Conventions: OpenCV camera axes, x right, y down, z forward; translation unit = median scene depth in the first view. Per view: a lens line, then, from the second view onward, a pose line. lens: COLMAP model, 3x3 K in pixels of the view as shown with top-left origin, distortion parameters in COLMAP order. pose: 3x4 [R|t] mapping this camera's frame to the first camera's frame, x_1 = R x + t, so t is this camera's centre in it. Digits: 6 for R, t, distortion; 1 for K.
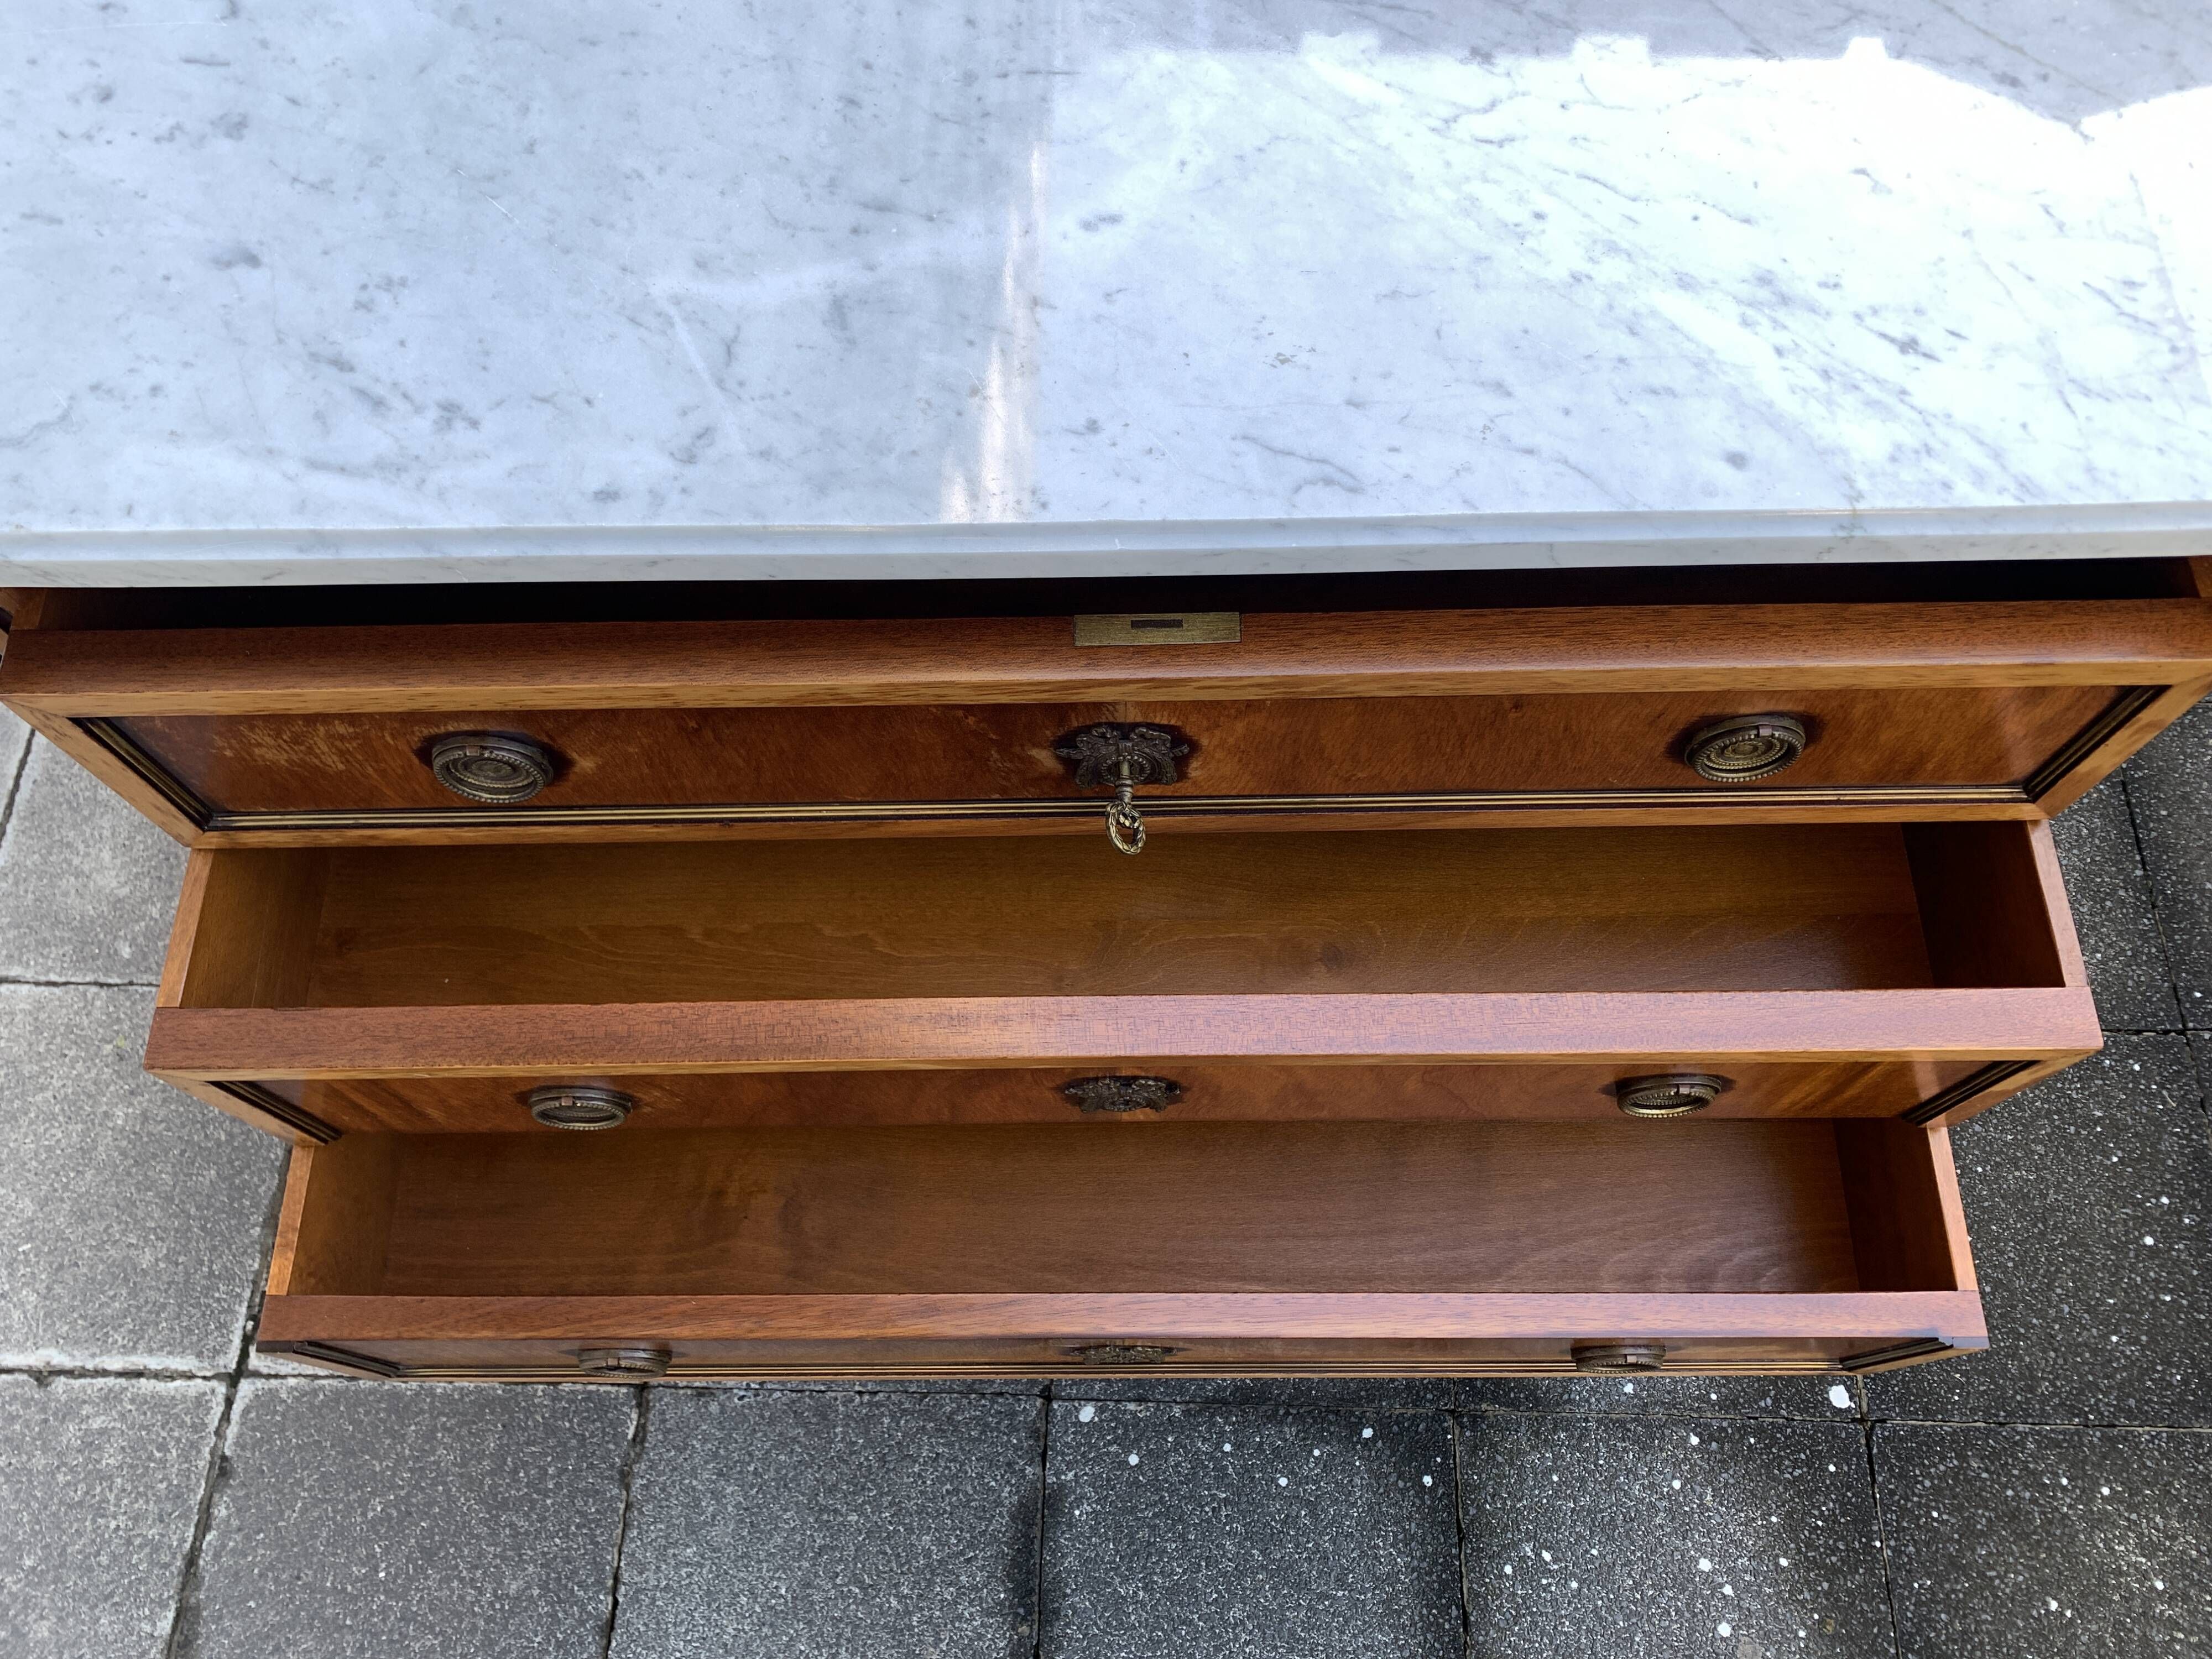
lens RADIAL K [[1698.9, 0, 1084.1], [0, 1698.9, 874.5], [0, 0, 1]] dist [0.020848, -0.016778]
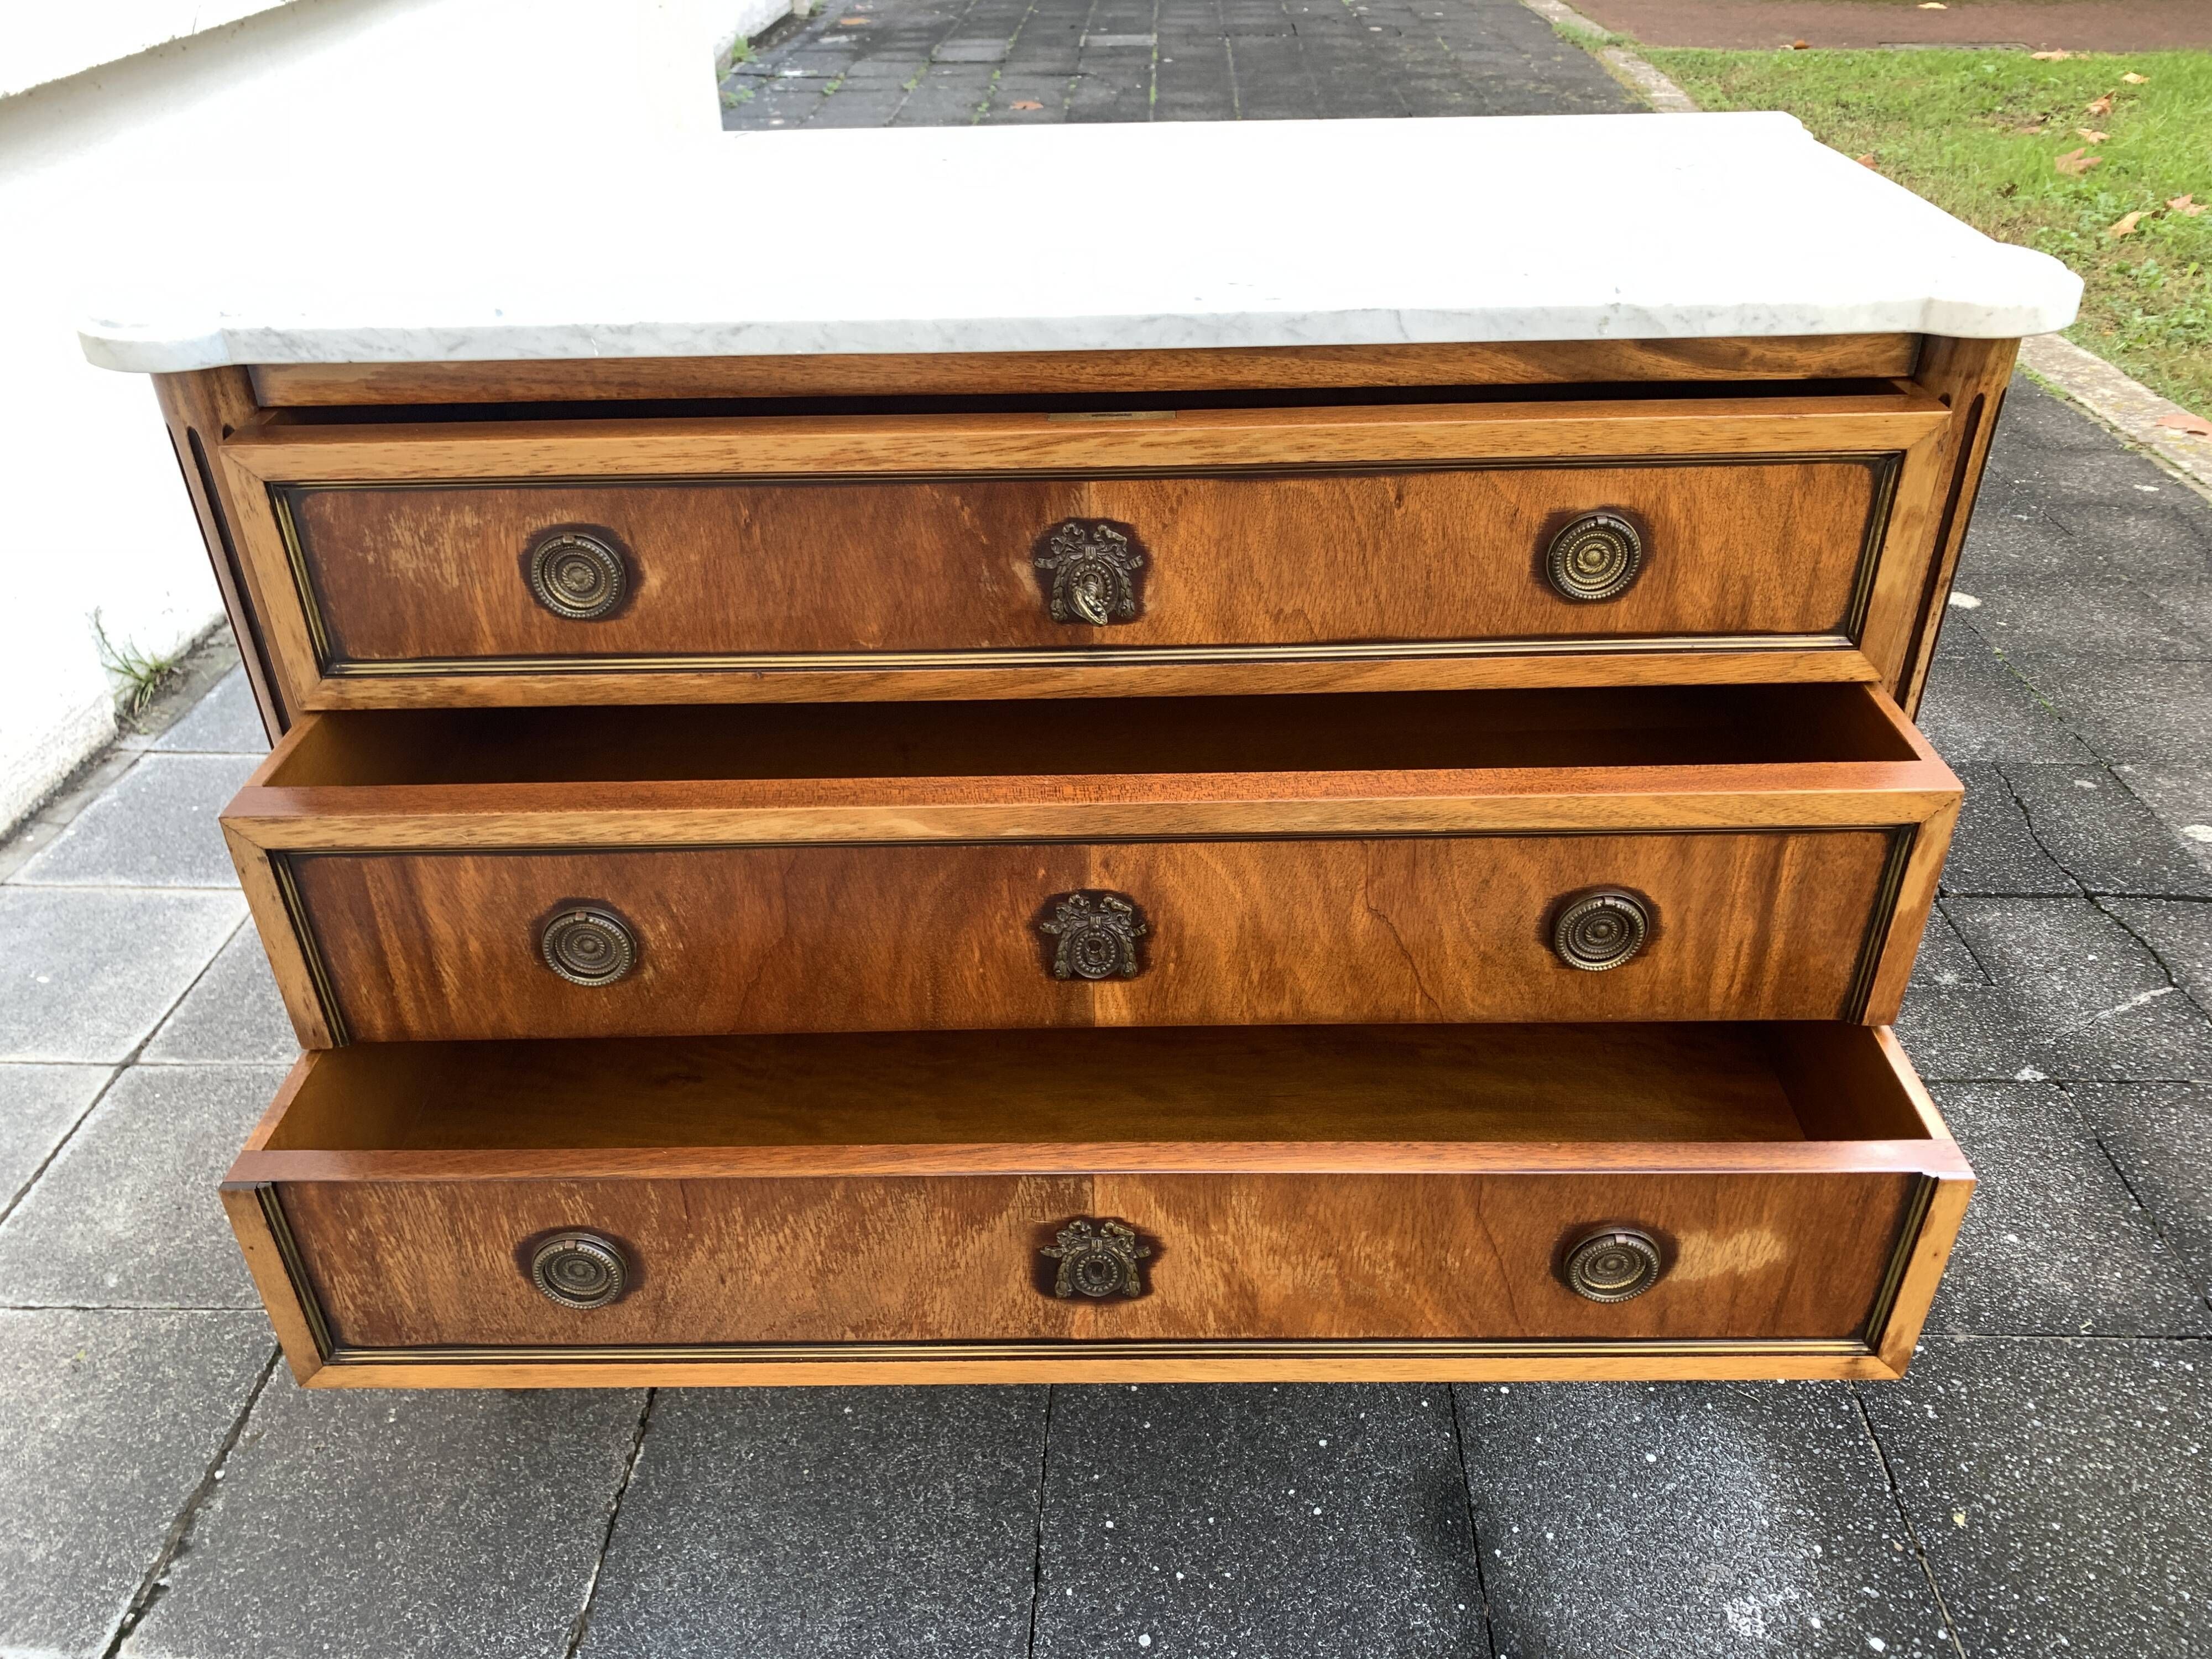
lens RADIAL K [[1698.9, 0, 1107.6], [0, 1698.9, 858.7], [0, 0, 1]] dist [0.020848, -0.016778]
pose [[0.999888, 0.006041, -0.013722, 0.027149], [-0.012420, 0.846417, -0.532376, 0.383355], [0.008399, 0.532486, 0.846397, 0.042582]]
